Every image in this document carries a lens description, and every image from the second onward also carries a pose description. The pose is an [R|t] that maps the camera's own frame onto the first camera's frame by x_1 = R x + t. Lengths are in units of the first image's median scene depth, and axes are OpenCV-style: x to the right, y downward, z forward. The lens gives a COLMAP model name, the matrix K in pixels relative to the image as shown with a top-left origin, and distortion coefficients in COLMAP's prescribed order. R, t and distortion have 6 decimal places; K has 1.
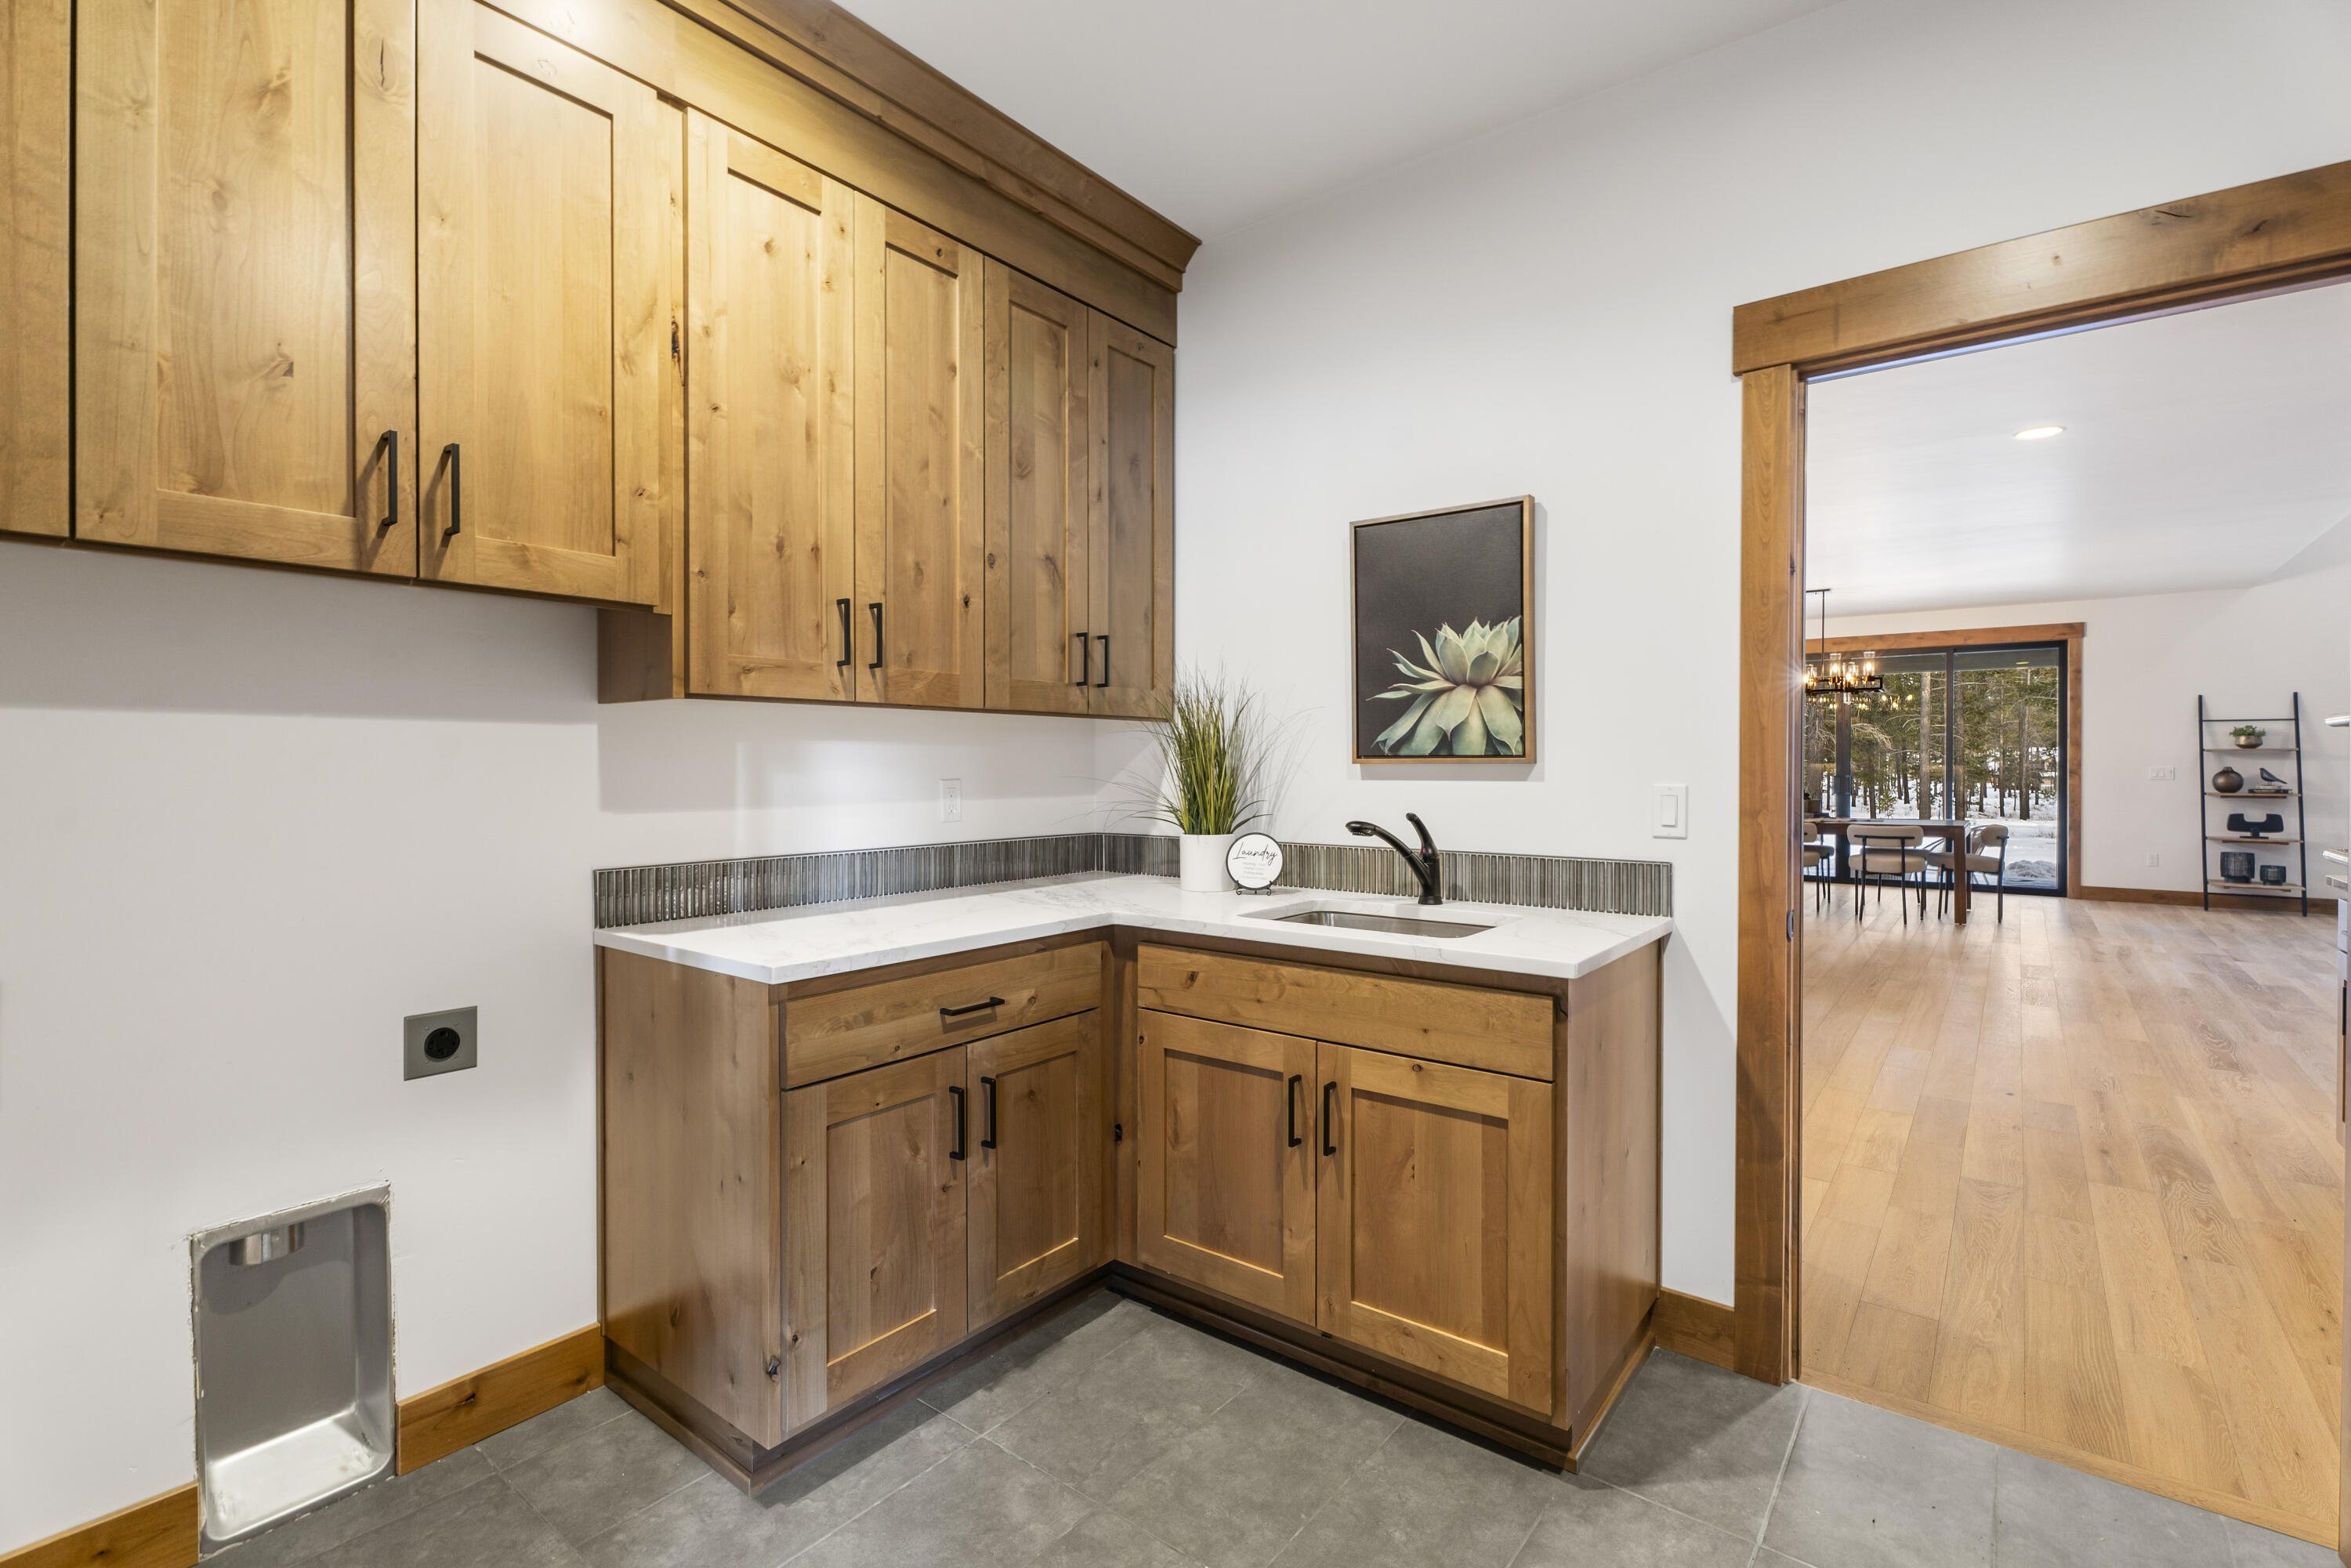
lens RADIAL K [[1060.0, 0, 1167.0], [0, 1060.0, 771.7], [0, 0, 1]] dist [-0.002465, 0.003433]
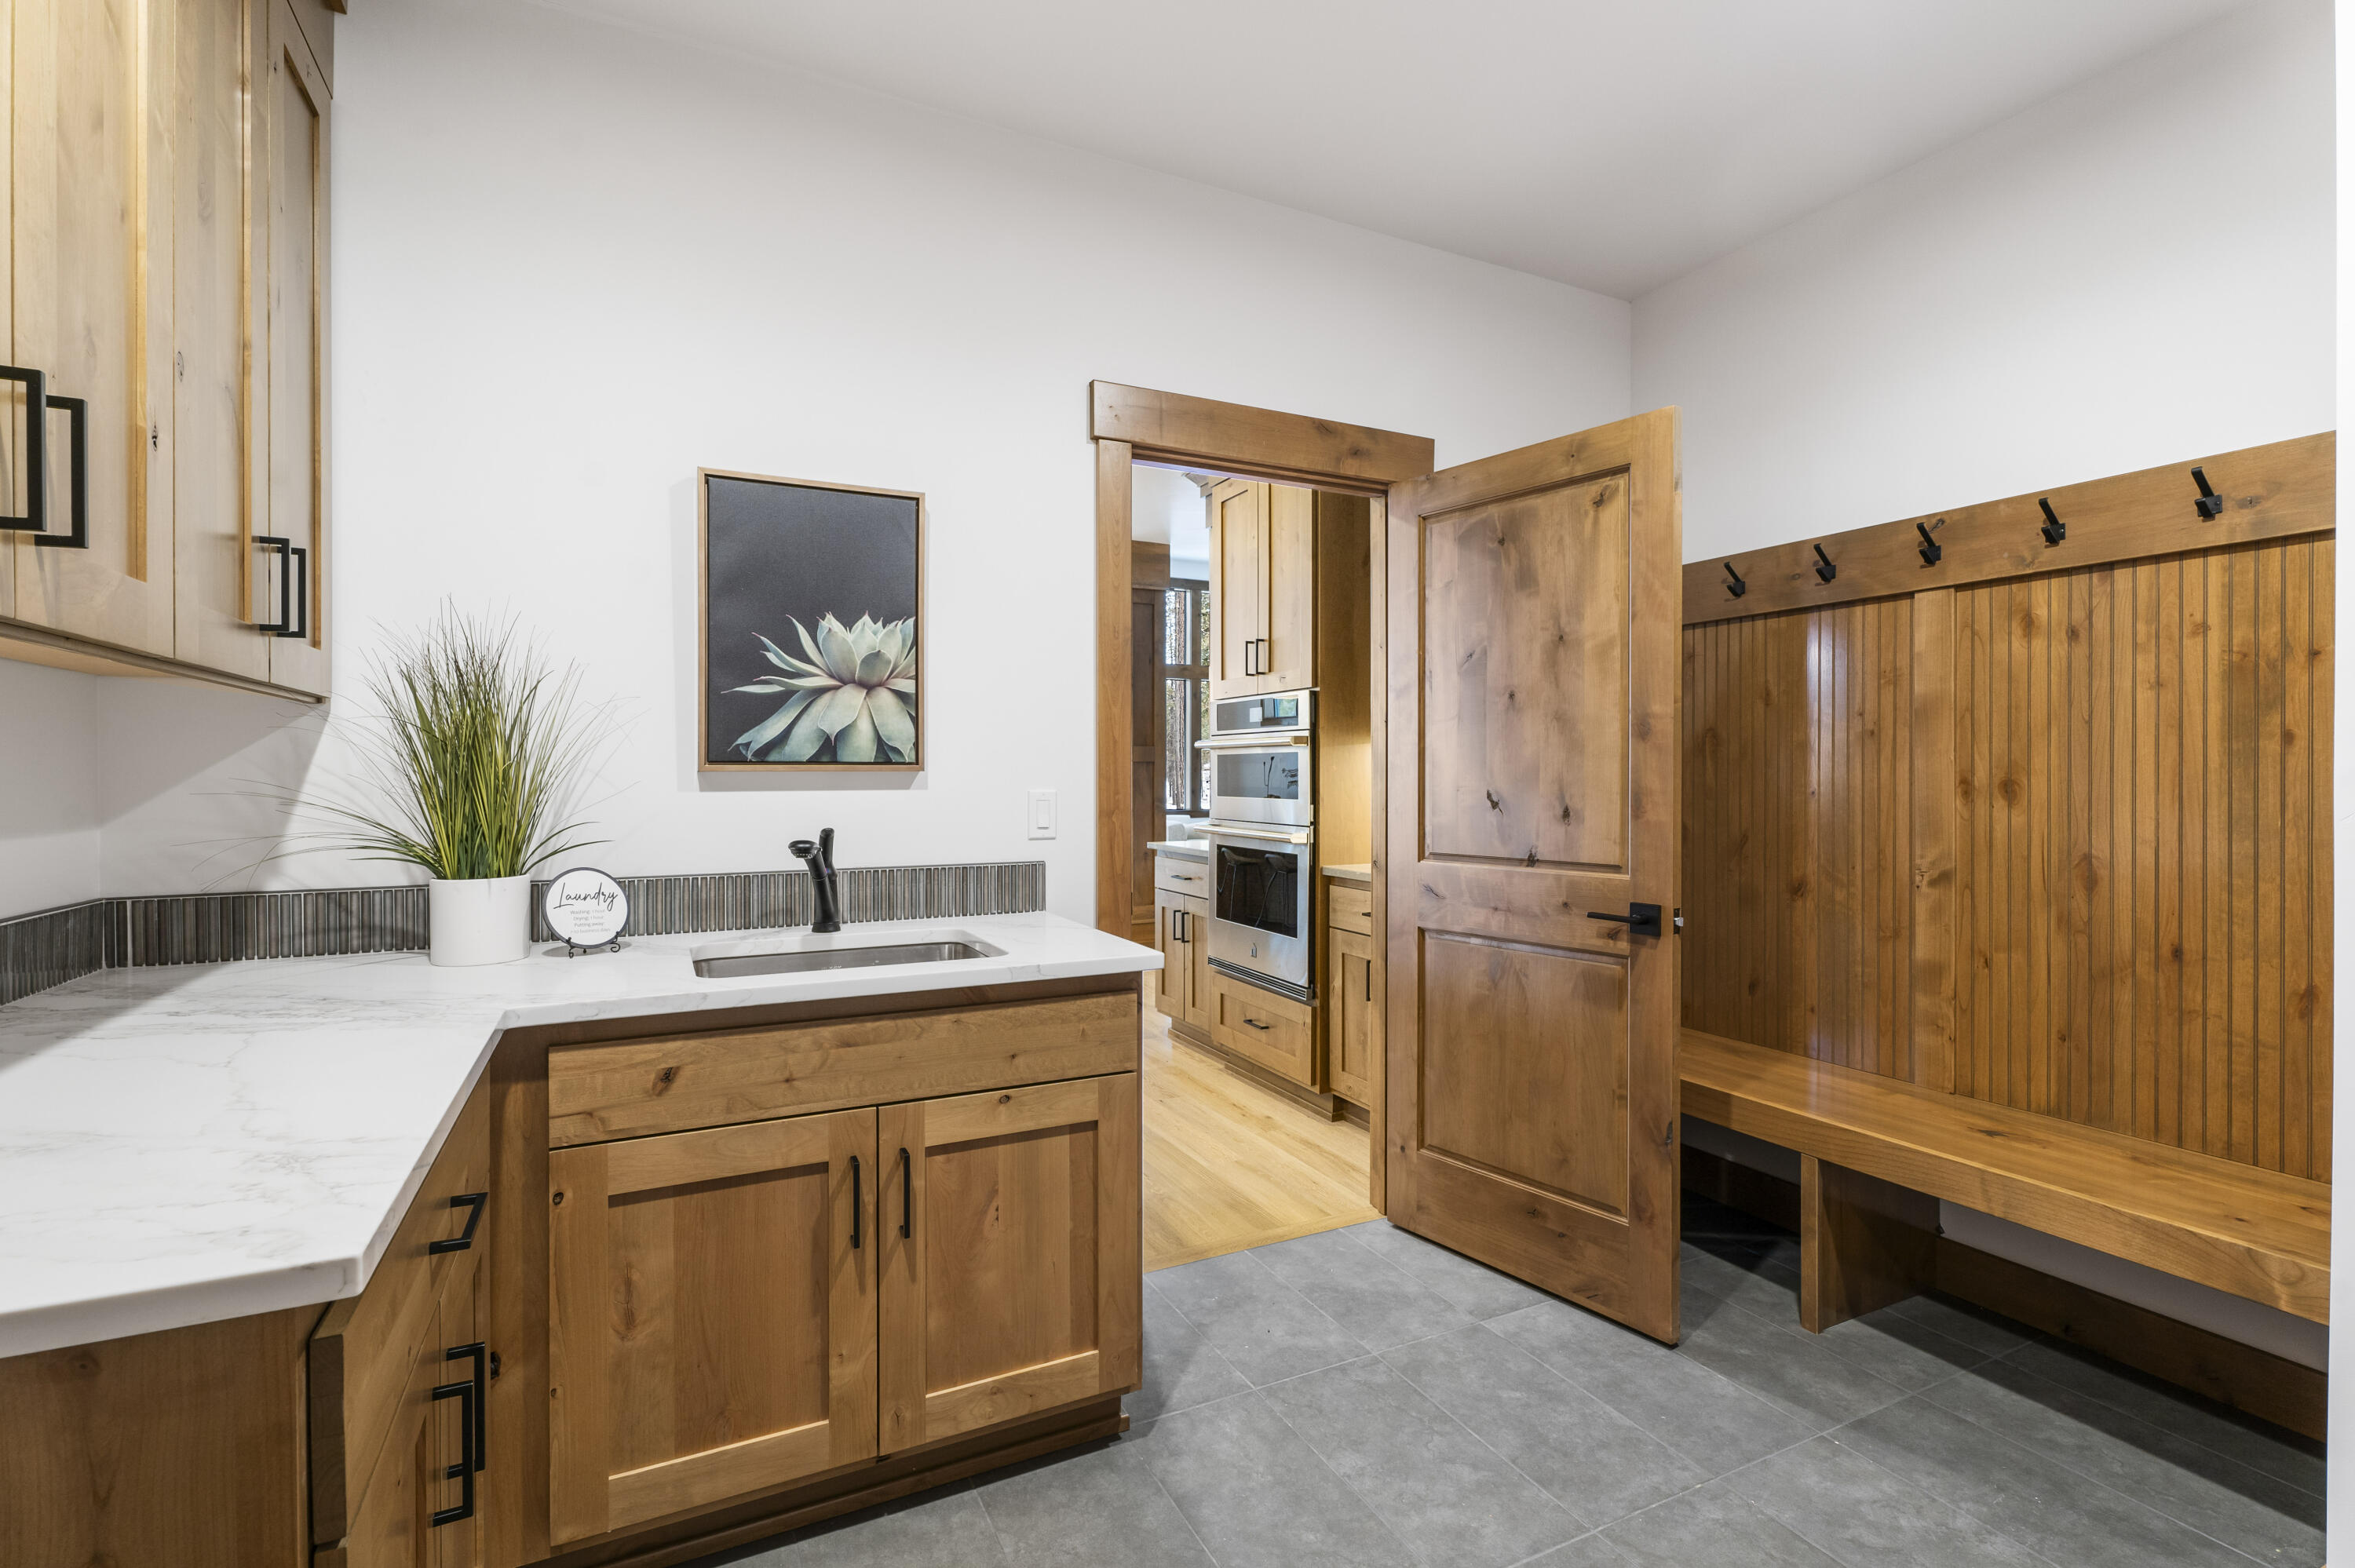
lens RADIAL K [[1061.7, 0, 1171.9], [0, 1061.7, 778.8], [0, 0, 1]] dist [-0.002465, 0.003433]
pose [[0.434708, -0.004784, 0.900559, -0.425821], [0.007403, 0.999971, 0.001739, -0.000671], [-0.900541, 0.005911, 0.434731, 0.368532]]
